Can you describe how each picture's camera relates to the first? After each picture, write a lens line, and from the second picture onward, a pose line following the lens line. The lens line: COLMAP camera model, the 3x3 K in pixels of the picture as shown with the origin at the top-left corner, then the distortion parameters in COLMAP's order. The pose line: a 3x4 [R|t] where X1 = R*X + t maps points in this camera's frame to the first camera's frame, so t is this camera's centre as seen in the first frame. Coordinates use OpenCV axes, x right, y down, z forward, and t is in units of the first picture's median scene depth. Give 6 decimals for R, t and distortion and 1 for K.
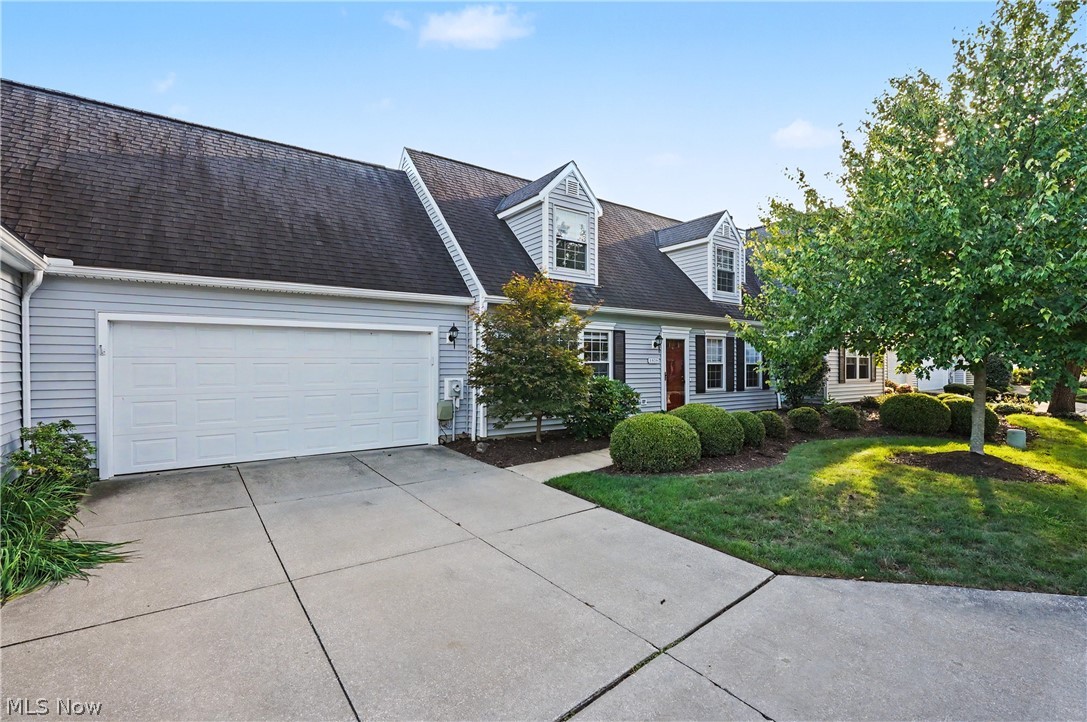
lens RADIAL K [[491.5, 0, 546.3], [0, 491.5, 361.4], [0, 0, 1]] dist [-0.014426, -0.000078]
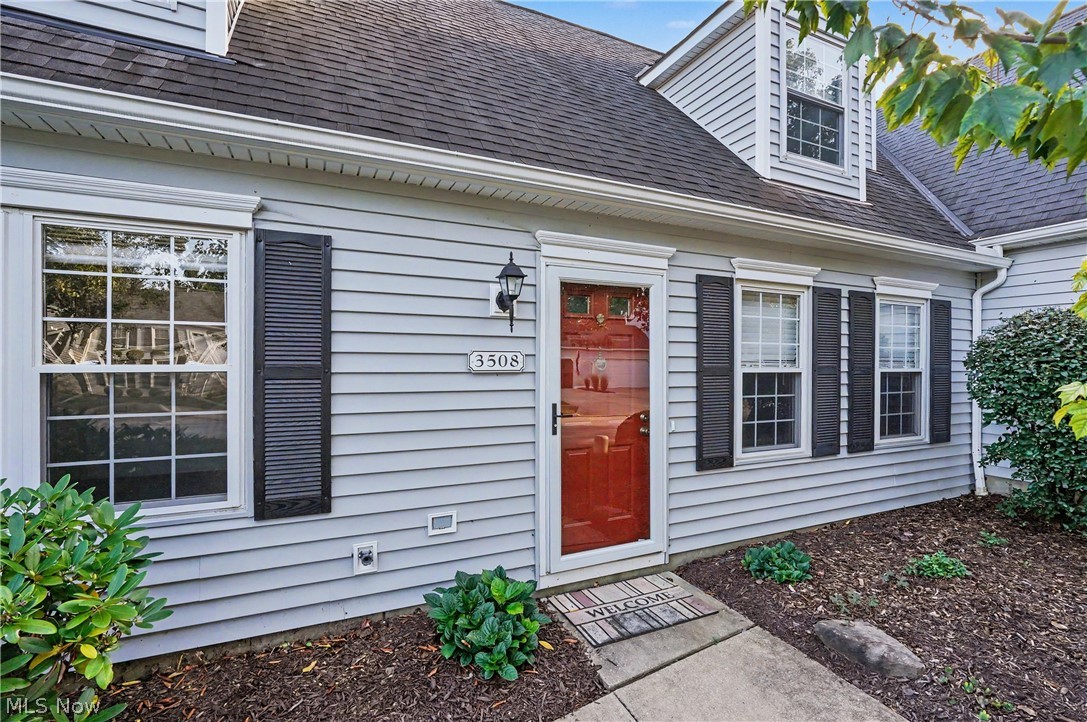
lens RADIAL K [[491.5, 0, 538.9], [0, 491.5, 364.7], [0, 0, 1]] dist [-0.014426, -0.000078]
pose [[0.979432, 0.003736, -0.201738, 0.264351], [-0.001321, 0.999926, 0.012103, -0.002742], [0.201769, -0.011588, 0.979365, 0.672278]]
